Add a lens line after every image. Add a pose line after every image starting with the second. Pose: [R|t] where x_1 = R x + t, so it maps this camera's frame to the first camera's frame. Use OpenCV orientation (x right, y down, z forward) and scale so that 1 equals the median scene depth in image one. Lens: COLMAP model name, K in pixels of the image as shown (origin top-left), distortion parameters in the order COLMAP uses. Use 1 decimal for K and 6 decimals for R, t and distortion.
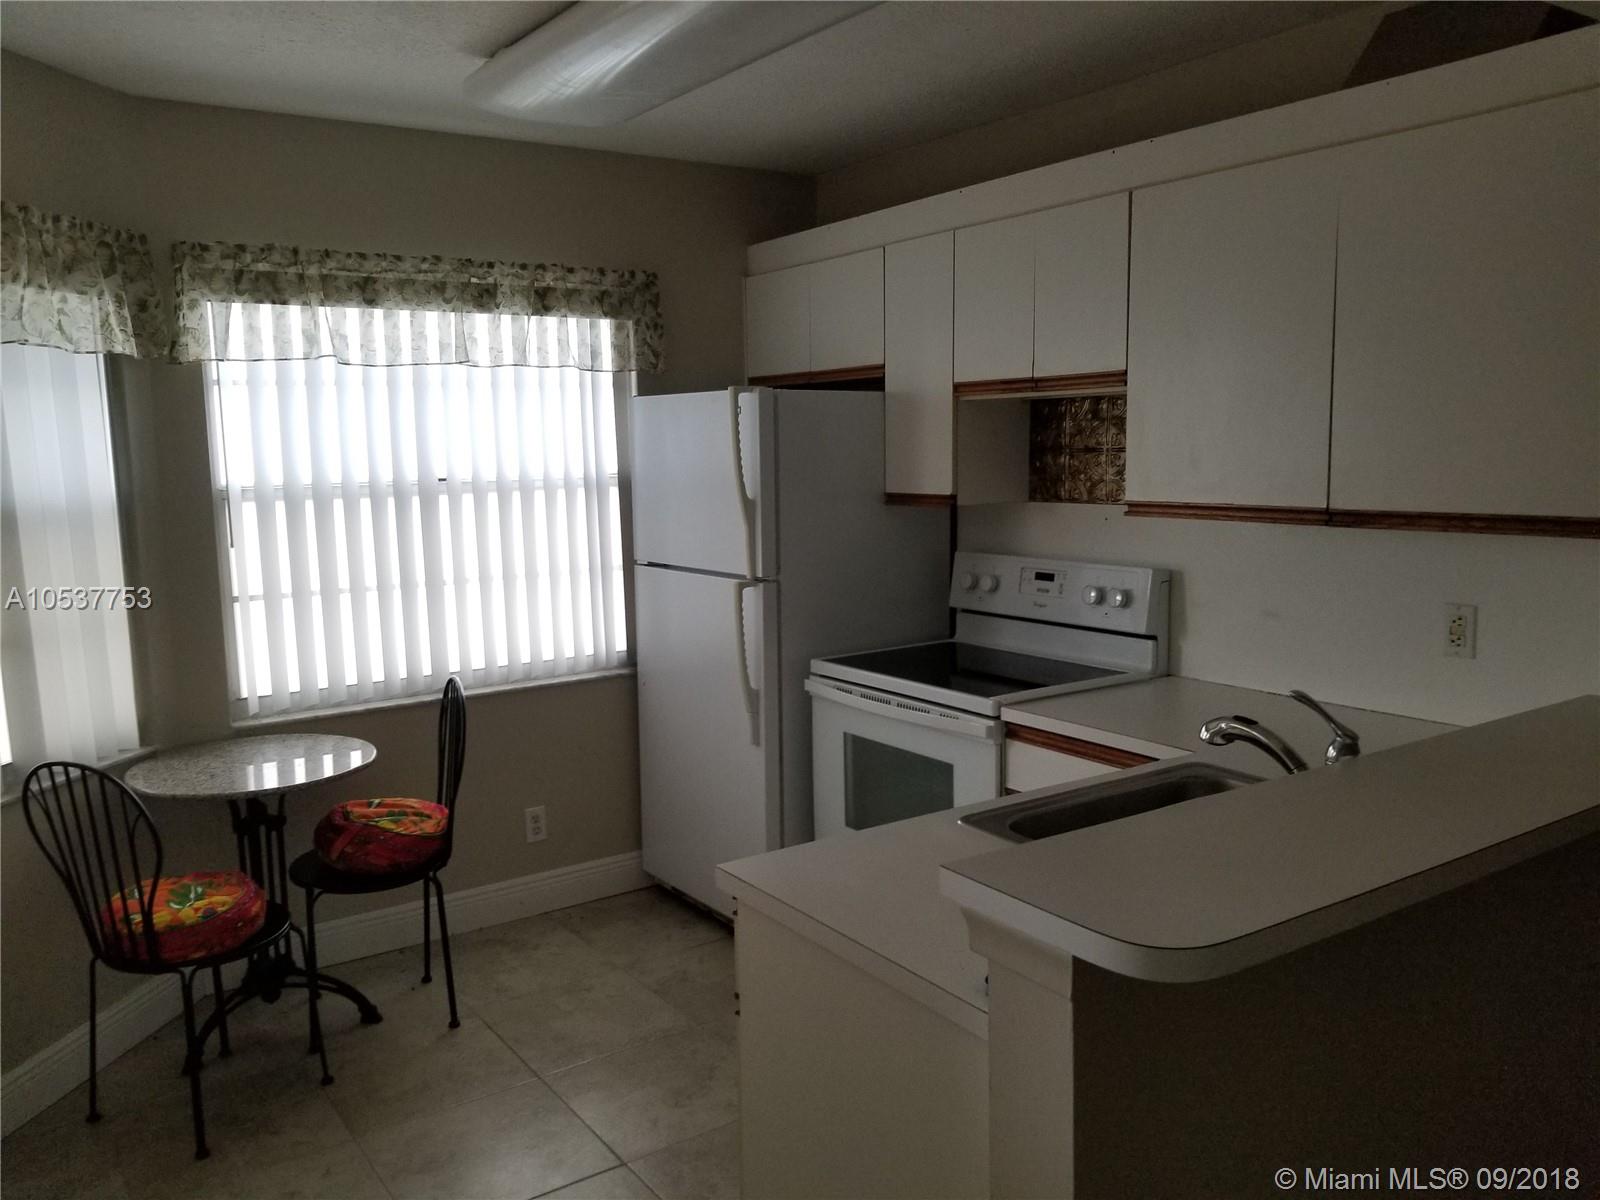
lens RADIAL K [[1250.8, 0, 798.6], [0, 1250.8, 611.9], [0, 0, 1]] dist [0.071518, -0.130177]
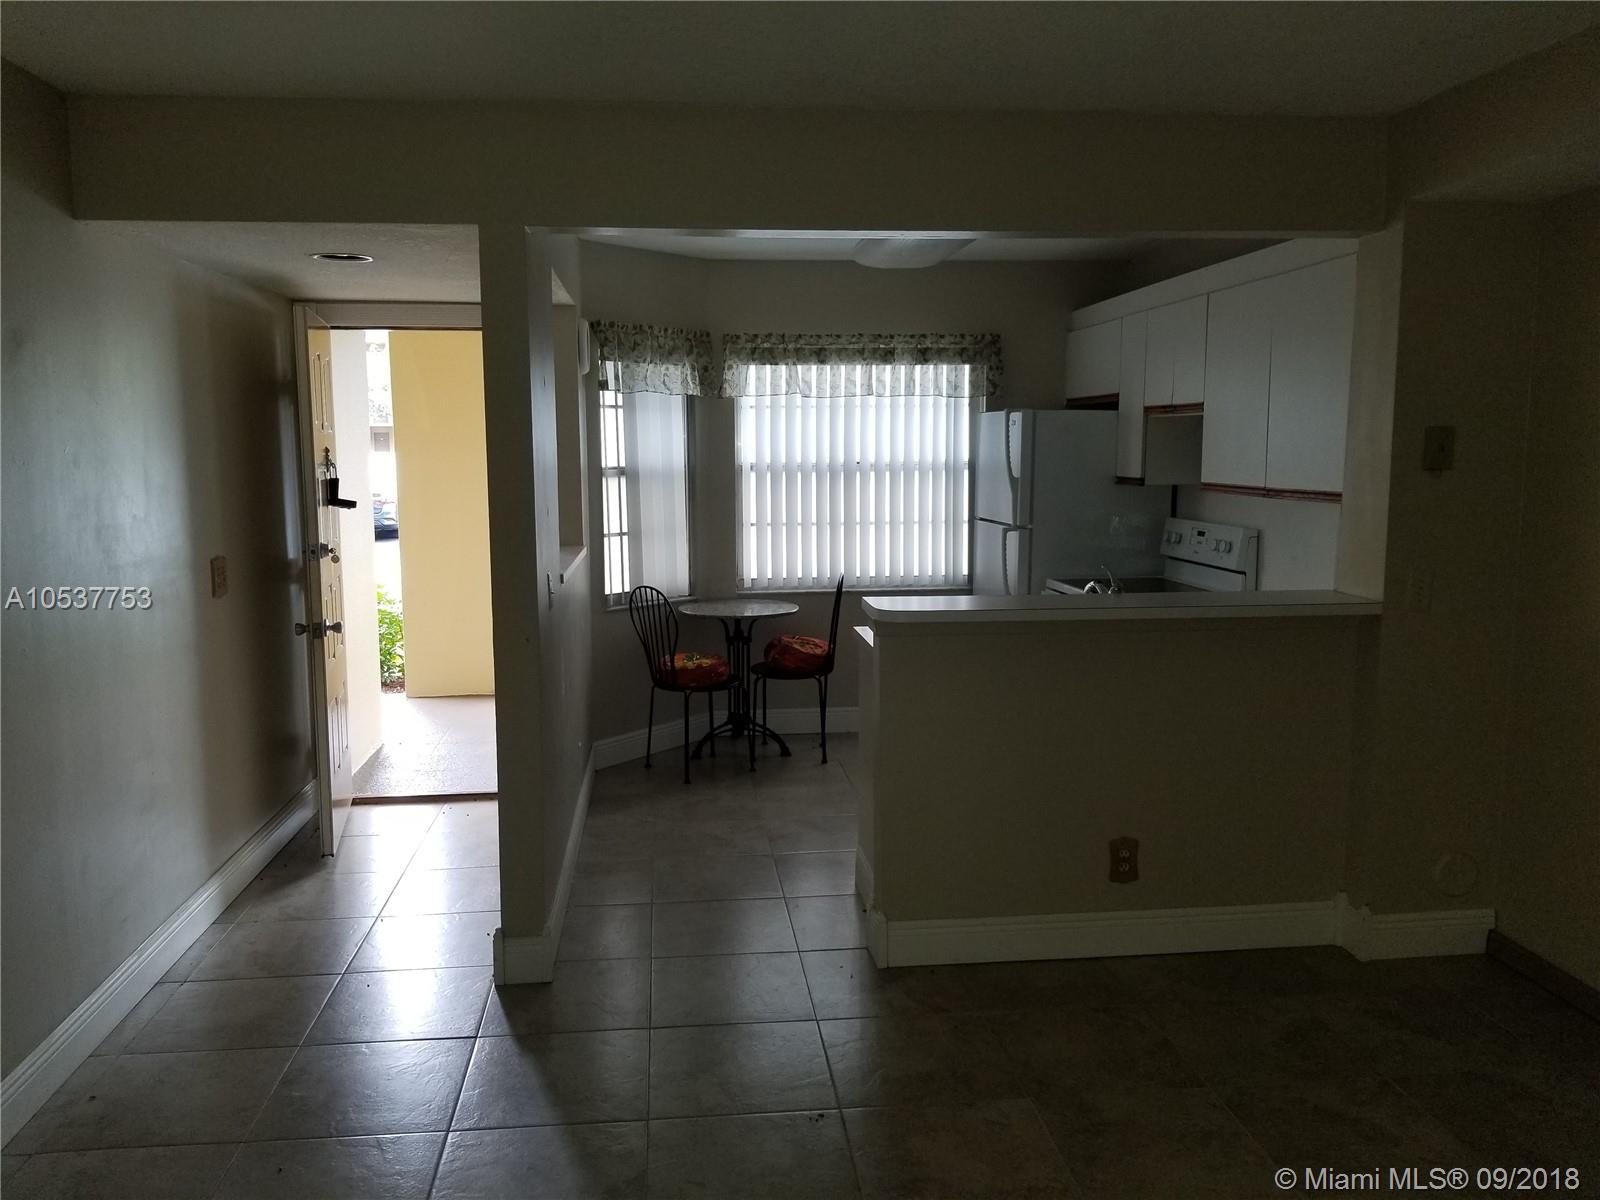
lens RADIAL K [[1251.4, 0, 800.0], [0, 1251.4, 600.0], [0, 0, 1]] dist [0.083532, -0.166689]
pose [[0.881397, 0.073676, -0.466595, 0.508877], [-0.076170, 0.997003, 0.013542, 0.071651], [0.466194, 0.023605, 0.884368, -0.602141]]
